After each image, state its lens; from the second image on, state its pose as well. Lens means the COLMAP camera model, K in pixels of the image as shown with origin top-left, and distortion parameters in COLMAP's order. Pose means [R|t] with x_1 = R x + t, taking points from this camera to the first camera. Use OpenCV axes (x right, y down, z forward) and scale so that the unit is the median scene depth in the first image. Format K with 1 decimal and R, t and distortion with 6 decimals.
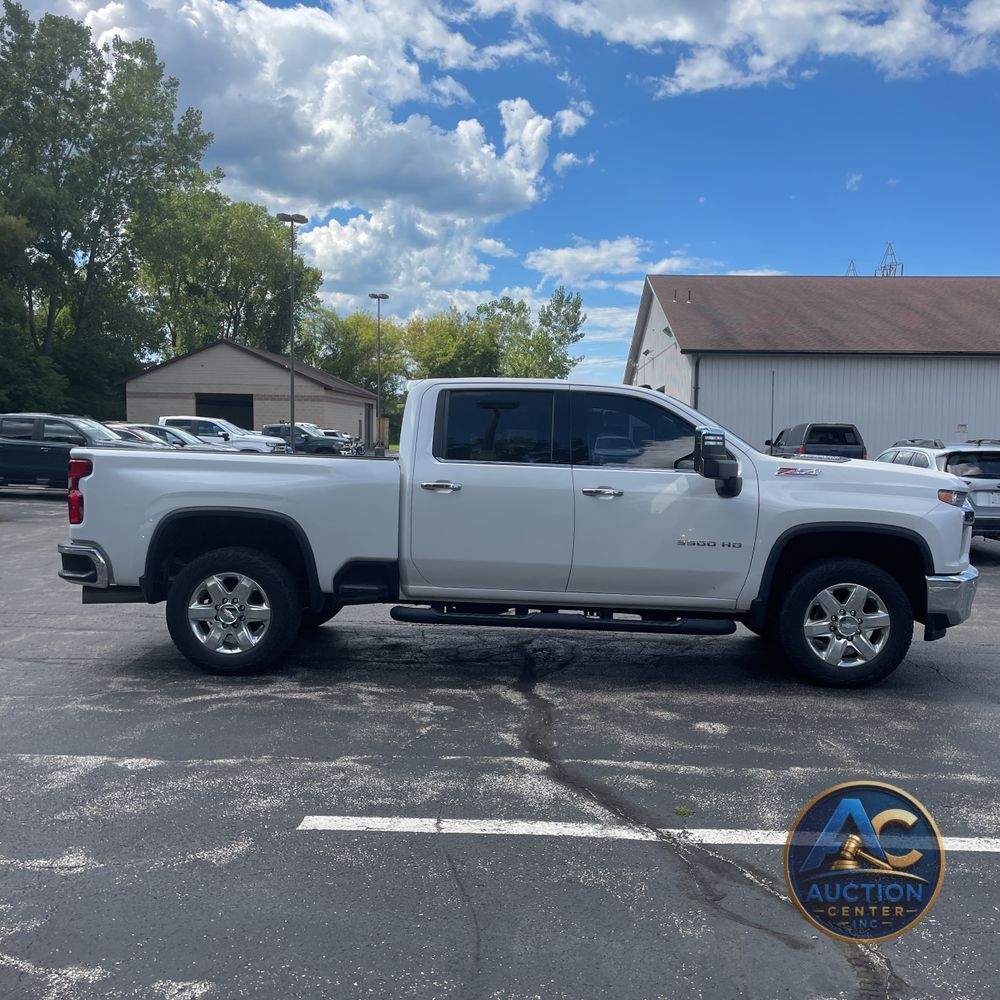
lens RADIAL K [[1032.9, 0, 502.5], [0, 1032.9, 498.7], [0, 0, 1]] dist [0.027156, 0.000000]
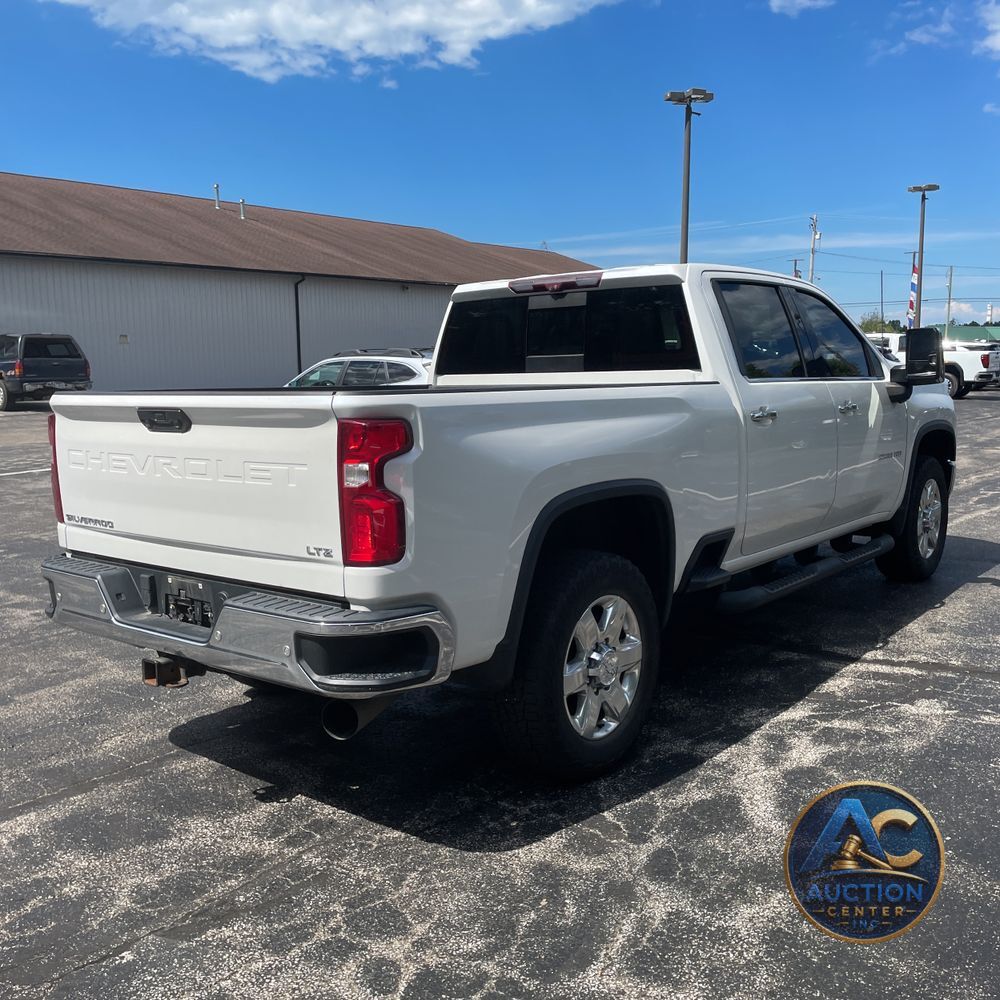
lens RADIAL K [[1032.9, 0, 493.7], [0, 1032.9, 493.6], [0, 0, 1]] dist [0.027156, 0.000000]
pose [[0.588075, -0.130312, 0.798239, -0.132146], [0.066670, 0.991387, 0.112727, -0.009139], [-0.806054, -0.013074, 0.591698, 0.128066]]
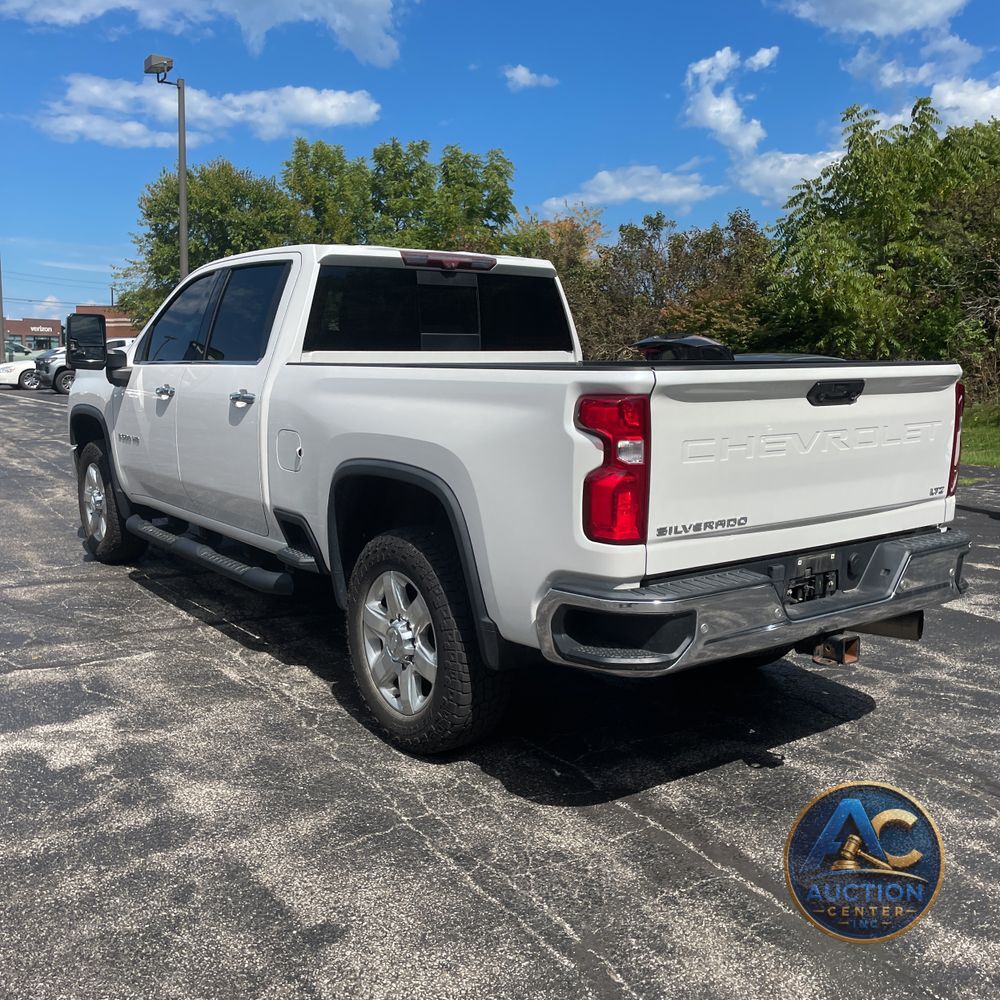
lens RADIAL K [[1032.9, 0, 498.2], [0, 1032.9, 506.5], [0, 0, 1]] dist [0.027156, 0.000000]
pose [[-0.640634, -0.139770, 0.755018, -0.125353], [0.016033, 0.980644, 0.195142, -0.015466], [-0.767679, 0.137120, -0.625993, 0.286431]]
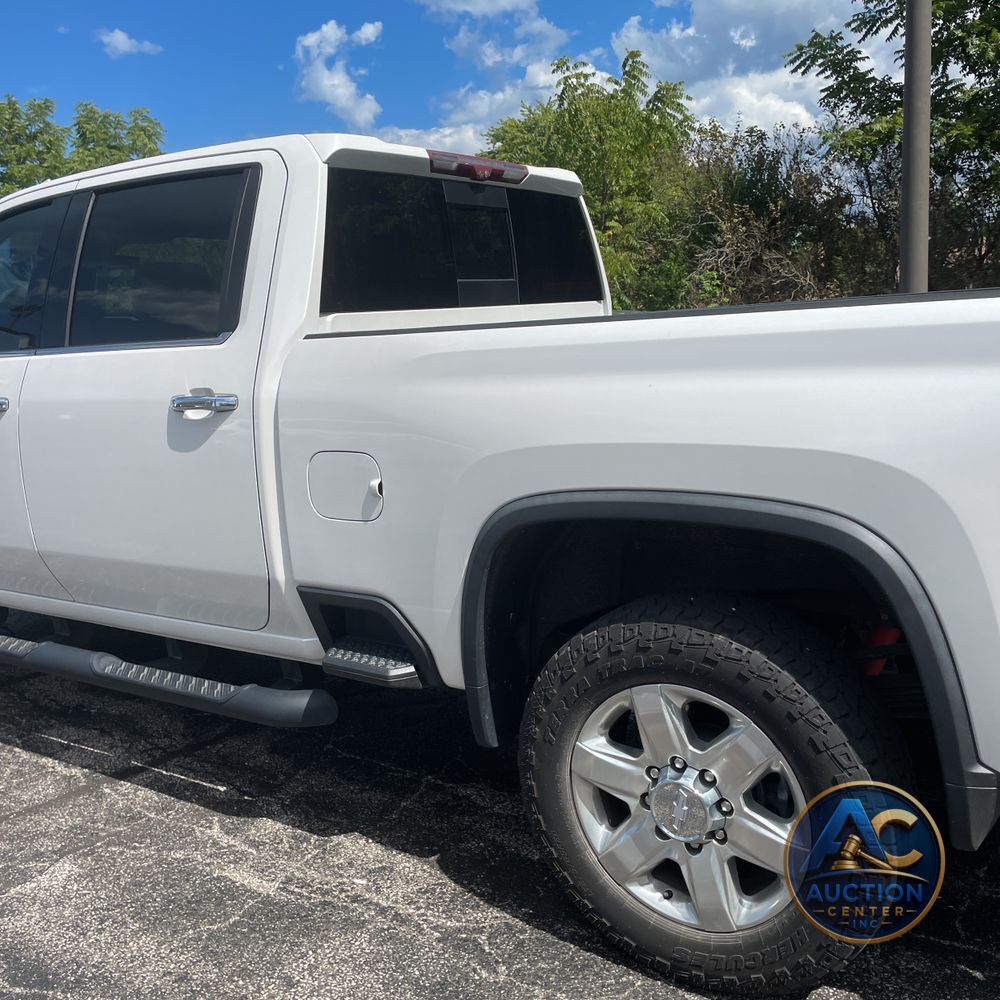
lens RADIAL K [[1032.9, 0, 495.9], [0, 1032.9, 500.6], [0, 0, 1]] dist [0.027156, 0.000000]
pose [[-0.861578, -0.064330, 0.503532, -0.062118], [0.057393, 0.973233, 0.222541, -0.012623], [-0.504370, 0.220636, -0.834824, 0.281583]]
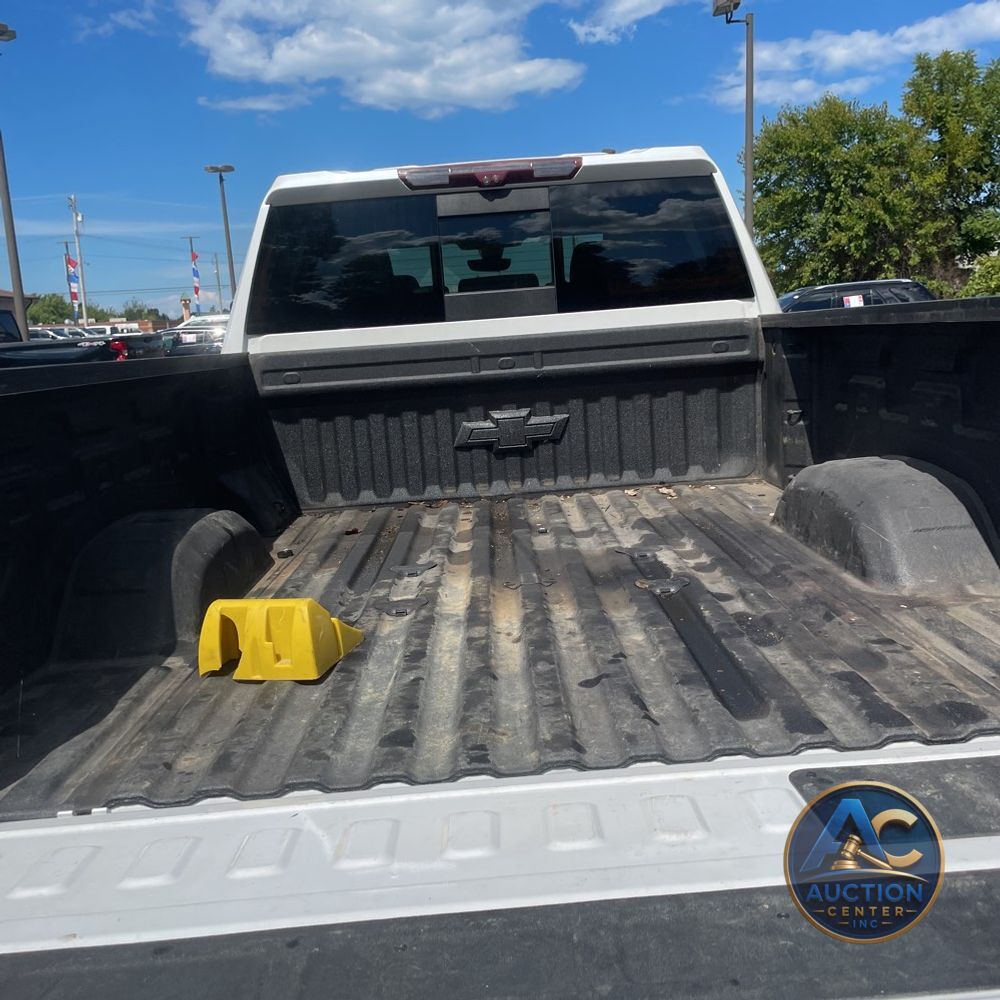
lens RADIAL K [[1032.9, 0, 505.9], [0, 1032.9, 508.0], [0, 0, 1]] dist [0.027156, 0.000000]
pose [[-0.091860, -0.187964, 0.977871, -0.103367], [0.109802, 0.974122, 0.197558, -0.010612], [-0.989700, 0.125519, -0.068844, 0.210102]]
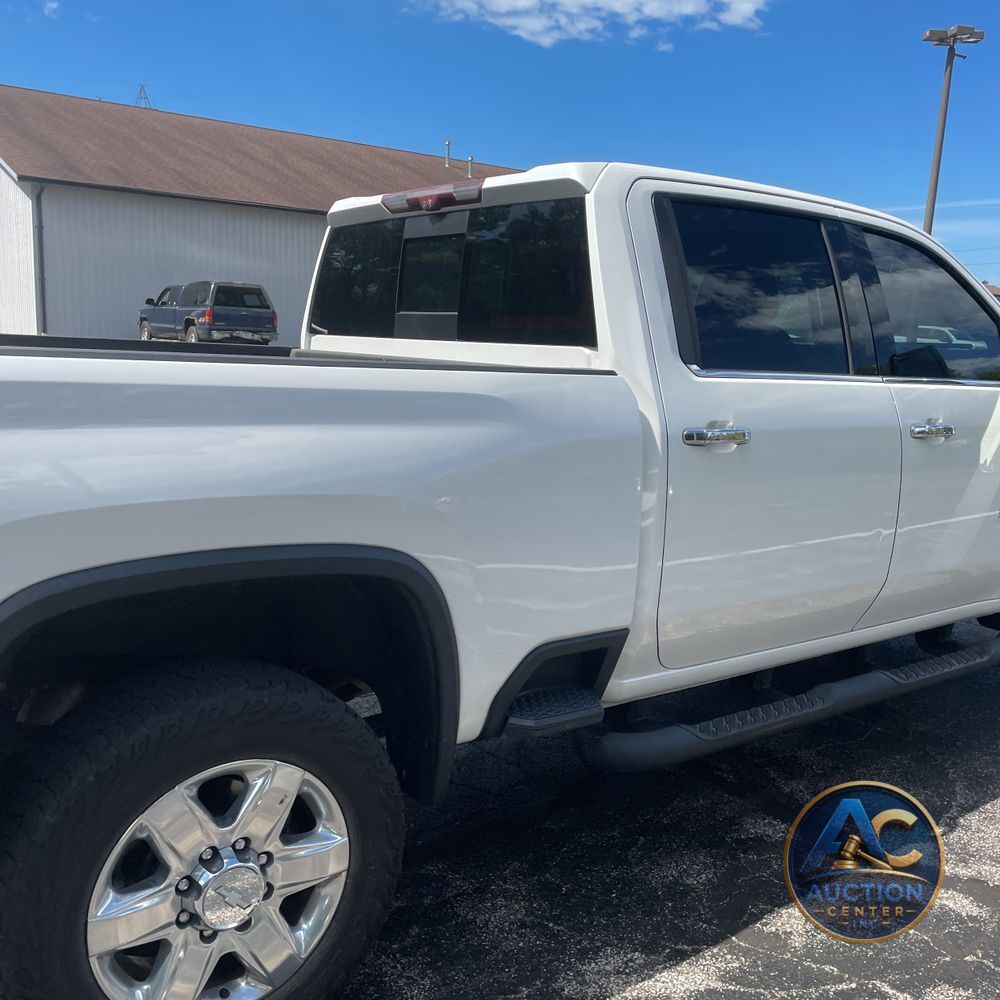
lens RADIAL K [[1032.9, 0, 495.1], [0, 1032.9, 509.1], [0, 0, 1]] dist [0.027156, 0.000000]
pose [[0.760835, -0.098580, 0.641414, -0.069020], [0.004760, 0.989216, 0.146389, -0.007694], [-0.648928, -0.108325, 0.753099, 0.131487]]
